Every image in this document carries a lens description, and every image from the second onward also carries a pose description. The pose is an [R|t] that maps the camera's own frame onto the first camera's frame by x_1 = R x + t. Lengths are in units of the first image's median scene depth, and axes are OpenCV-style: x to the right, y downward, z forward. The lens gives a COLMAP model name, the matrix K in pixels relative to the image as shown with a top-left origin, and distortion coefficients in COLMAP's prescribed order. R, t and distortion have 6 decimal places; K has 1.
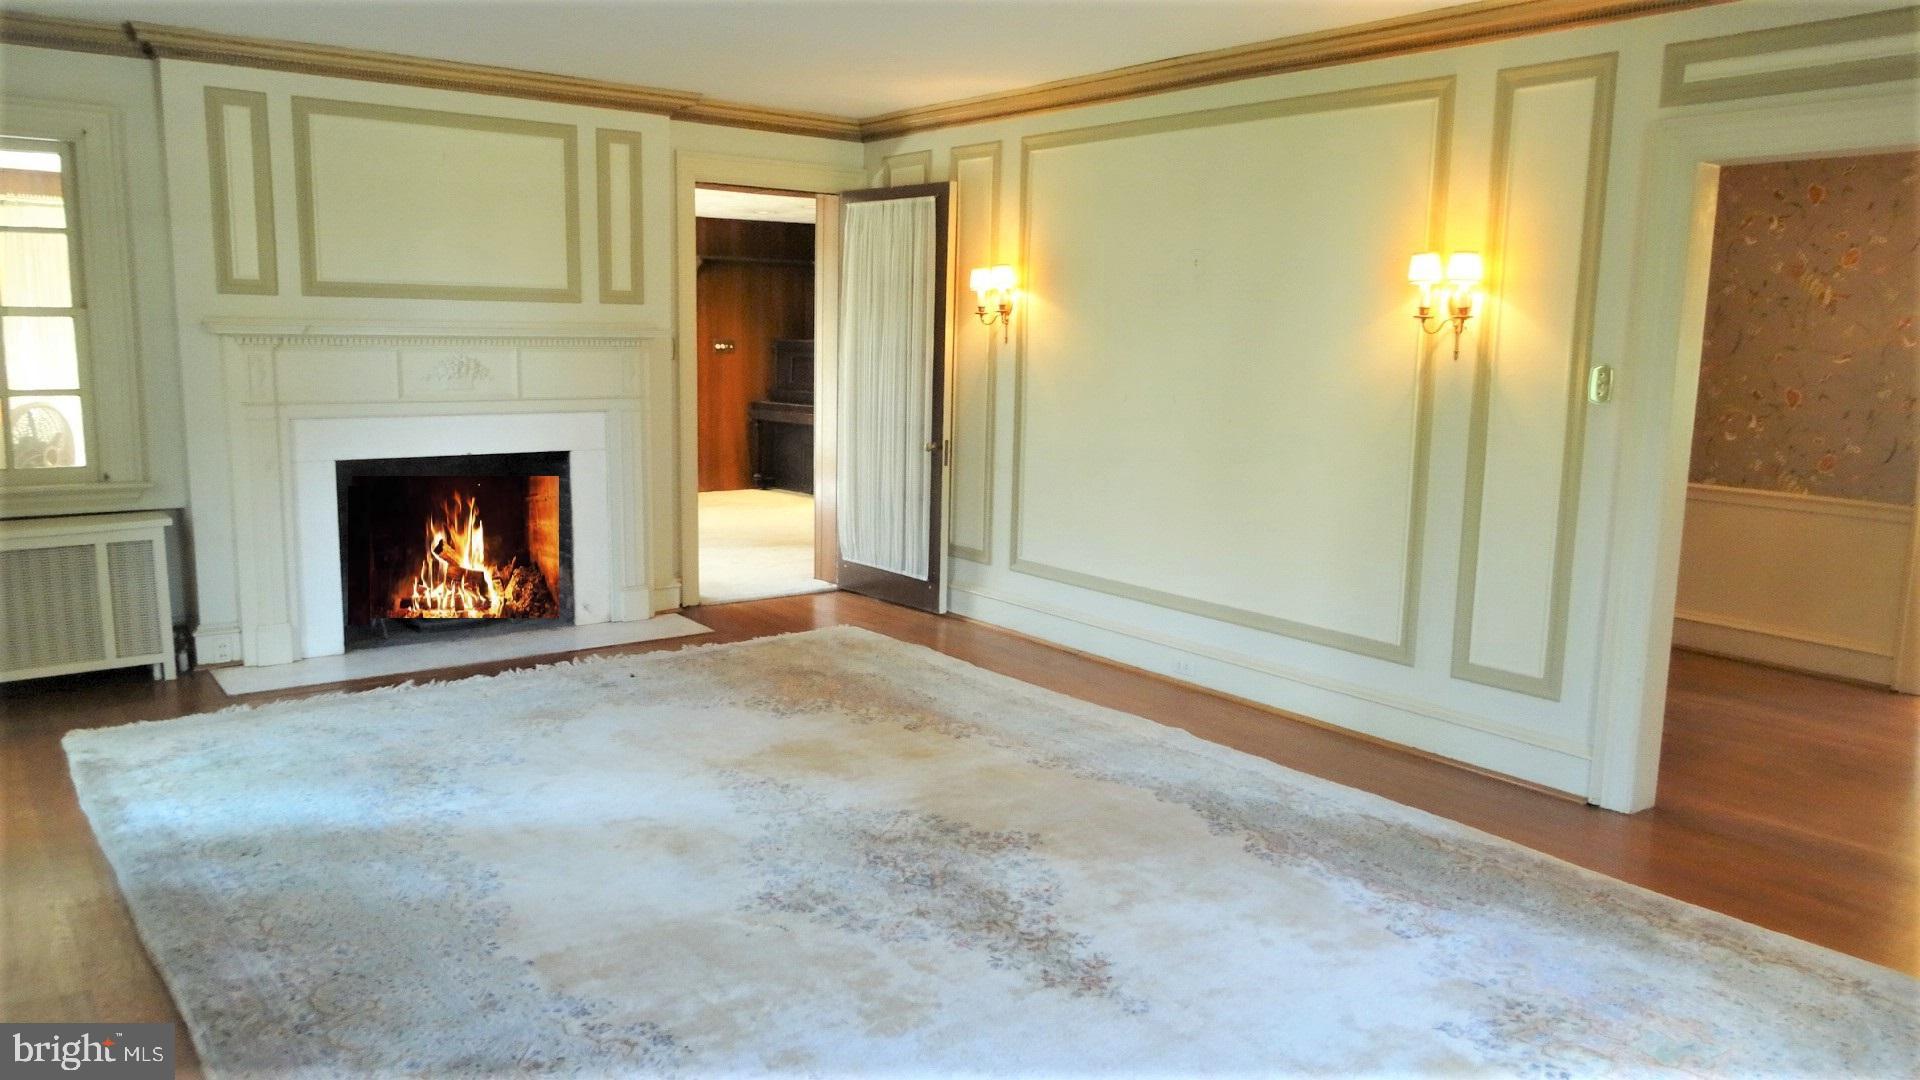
lens RADIAL K [[1376.2, 0, 960.0], [0, 1376.2, 540.0], [0, 0, 1]] dist [0.004049, -0.000815]
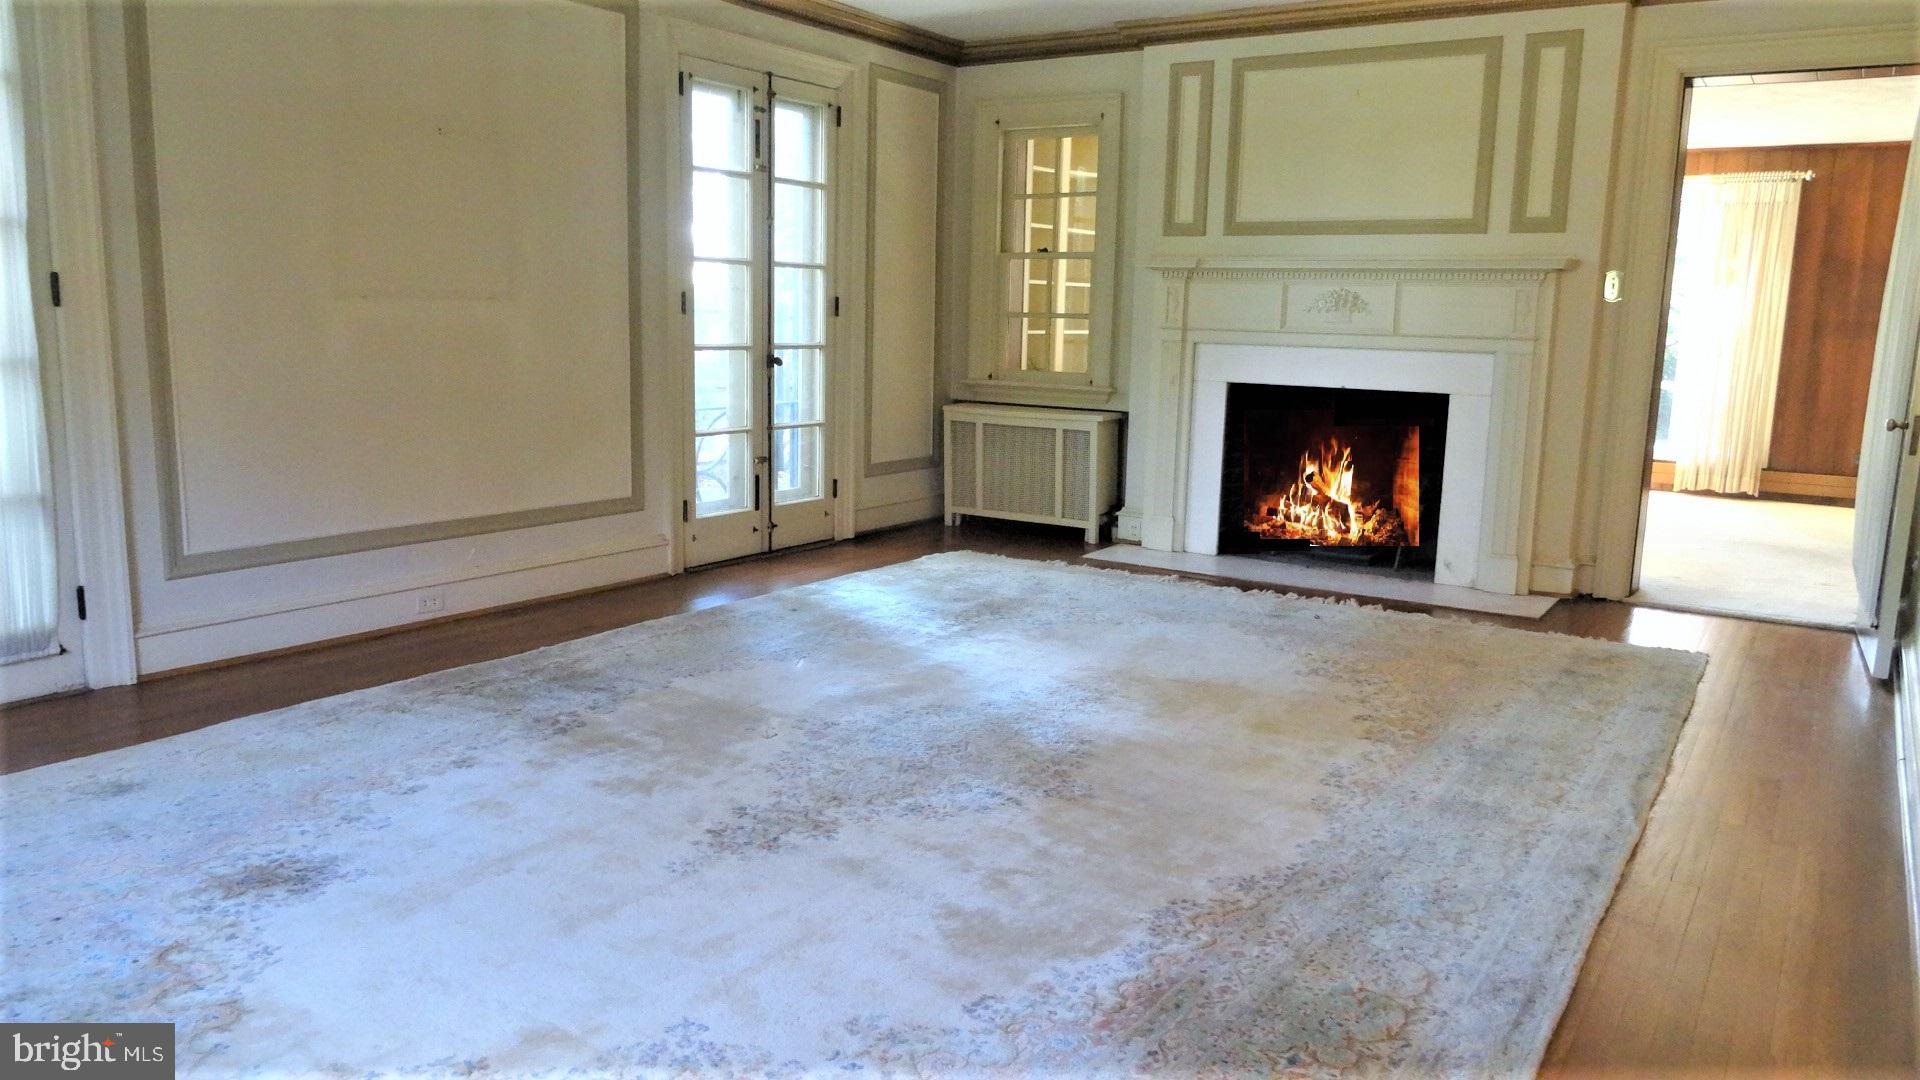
lens RADIAL K [[1376.2, 0, 960.0], [0, 1376.2, 540.0], [0, 0, 1]] dist [0.004049, -0.000815]
pose [[0.326231, 0.146751, -0.933829, 0.572471], [-0.164773, 0.981581, 0.096692, -0.004226], [0.930818, 0.122326, 0.344403, 0.450707]]
